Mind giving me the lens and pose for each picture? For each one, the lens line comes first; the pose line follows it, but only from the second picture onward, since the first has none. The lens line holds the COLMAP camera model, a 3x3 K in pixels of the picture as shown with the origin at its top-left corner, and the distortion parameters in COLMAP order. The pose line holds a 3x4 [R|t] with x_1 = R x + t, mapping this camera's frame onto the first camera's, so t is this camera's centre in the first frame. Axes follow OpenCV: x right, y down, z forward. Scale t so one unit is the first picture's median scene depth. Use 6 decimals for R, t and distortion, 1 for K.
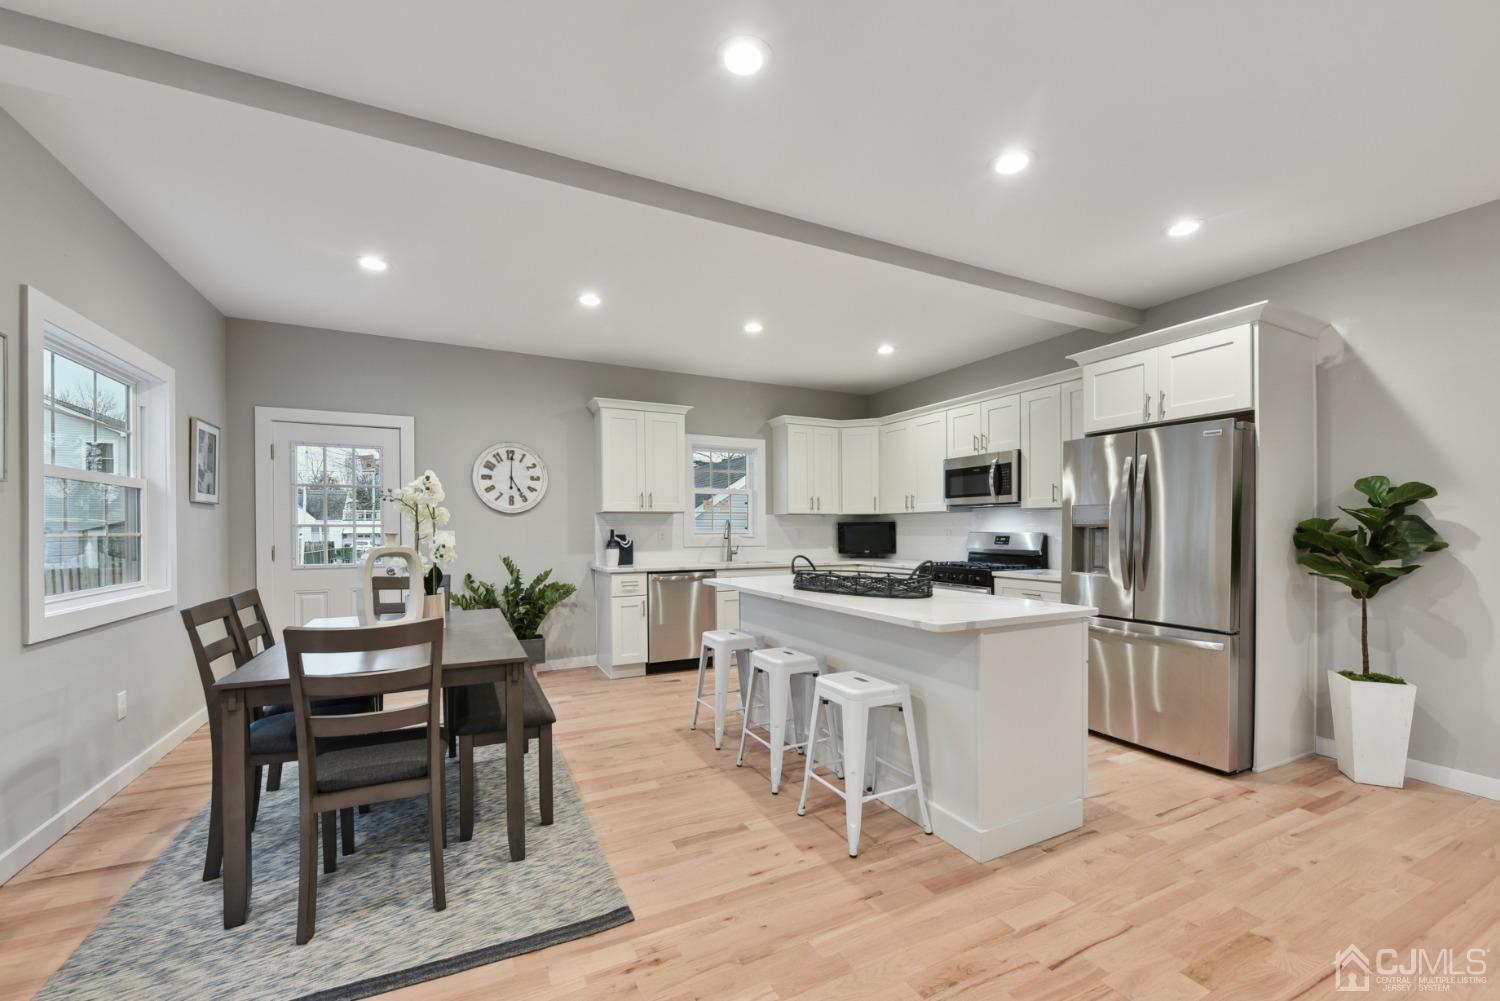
lens RADIAL K [[607.0, 0, 736.4], [0, 607.0, 536.4], [0, 0, 1]] dist [-0.007694, 0.000777]
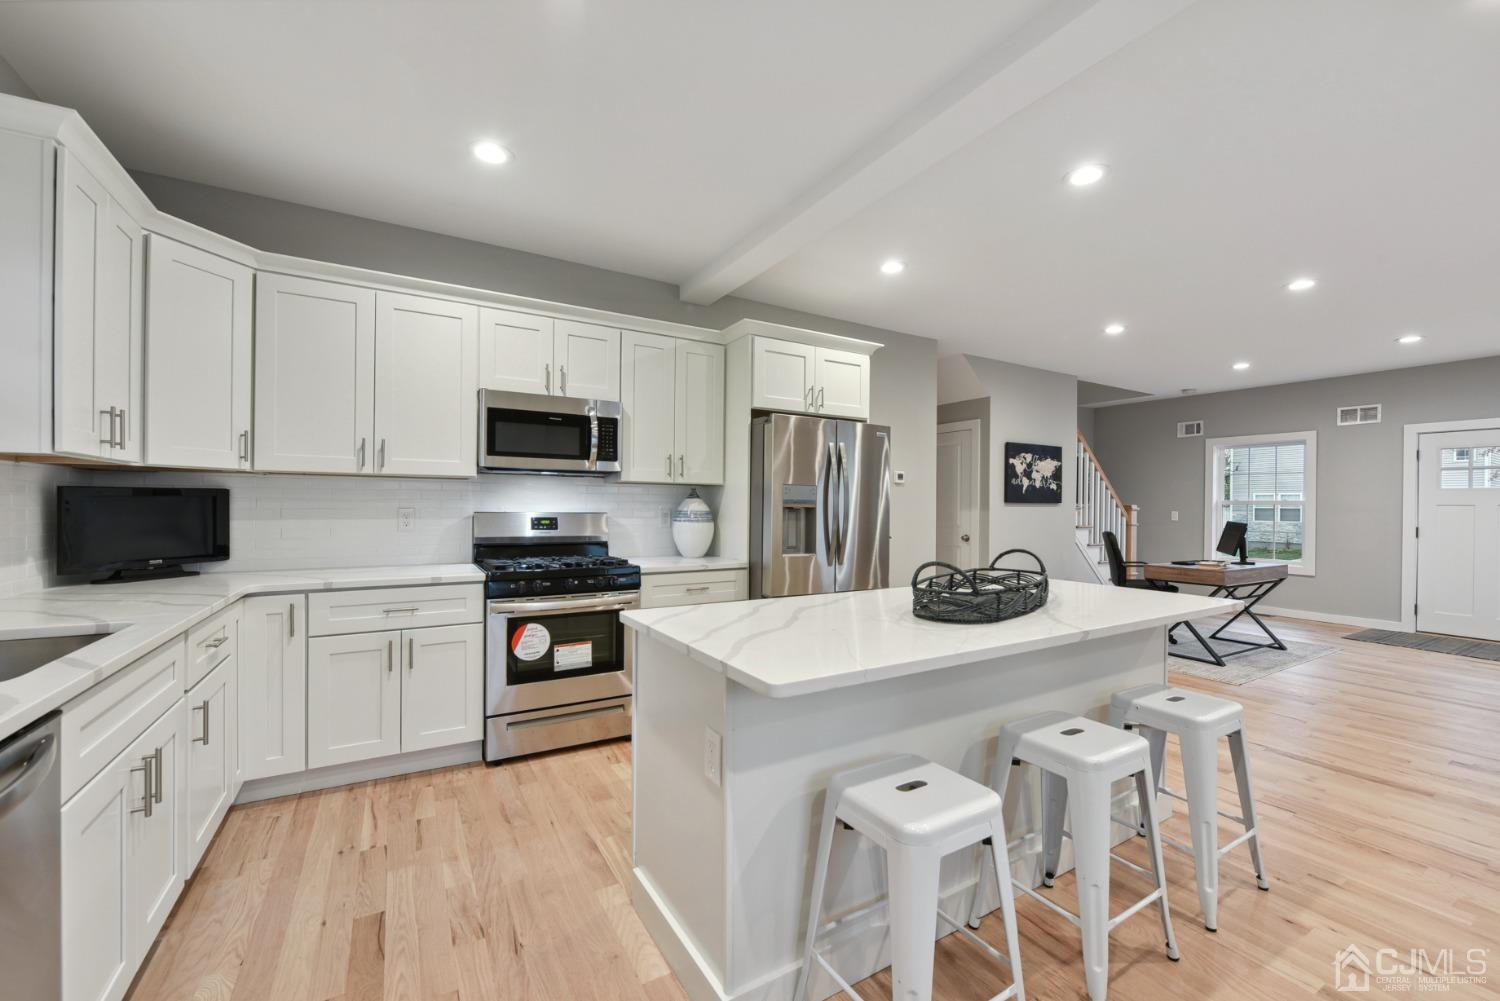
lens RADIAL K [[607.0, 0, 747.2], [0, 607.0, 509.6], [0, 0, 1]] dist [-0.007694, 0.000777]
pose [[-0.094192, -0.004357, 0.995545, -0.267986], [0.005779, 0.999971, 0.004923, -0.011673], [-0.995537, 0.006217, -0.094164, 0.812028]]
